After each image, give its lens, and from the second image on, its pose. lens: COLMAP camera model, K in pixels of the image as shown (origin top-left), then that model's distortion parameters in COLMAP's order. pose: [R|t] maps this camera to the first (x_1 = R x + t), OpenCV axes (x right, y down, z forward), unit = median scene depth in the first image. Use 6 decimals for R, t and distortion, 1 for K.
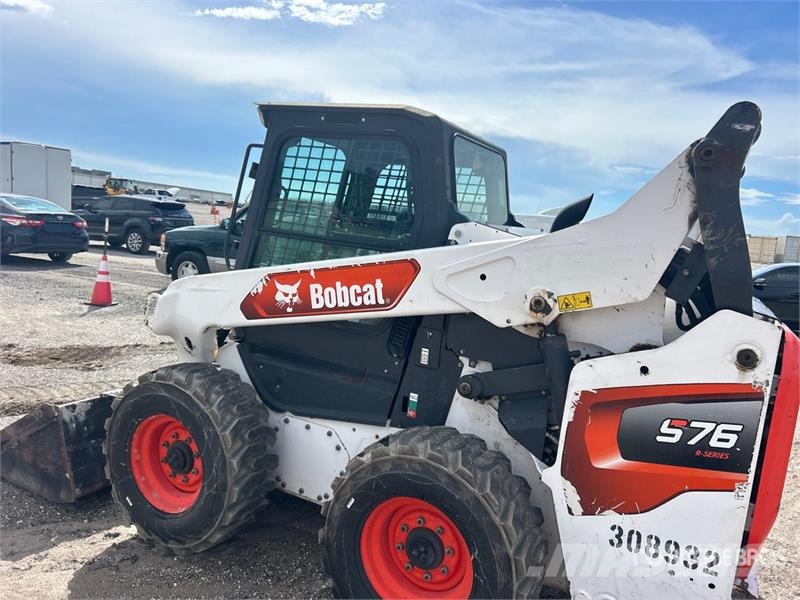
lens RADIAL K [[615.1, 0, 397.1], [0, 615.1, 295.1], [0, 0, 1]] dist [0.065413, -0.098880]
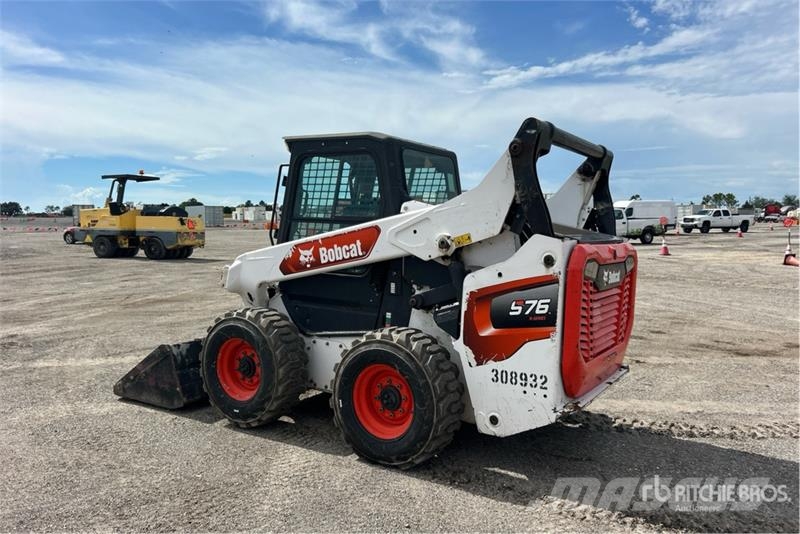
lens RADIAL K [[609.4, 0, 409.7], [0, 609.4, 268.5], [0, 0, 1]] dist [0.079316, -0.087360]
pose [[0.992371, -0.071724, -0.100273, 0.246013], [0.066198, 0.996154, -0.057399, 0.141529], [0.104005, 0.050323, 0.993303, -0.543825]]
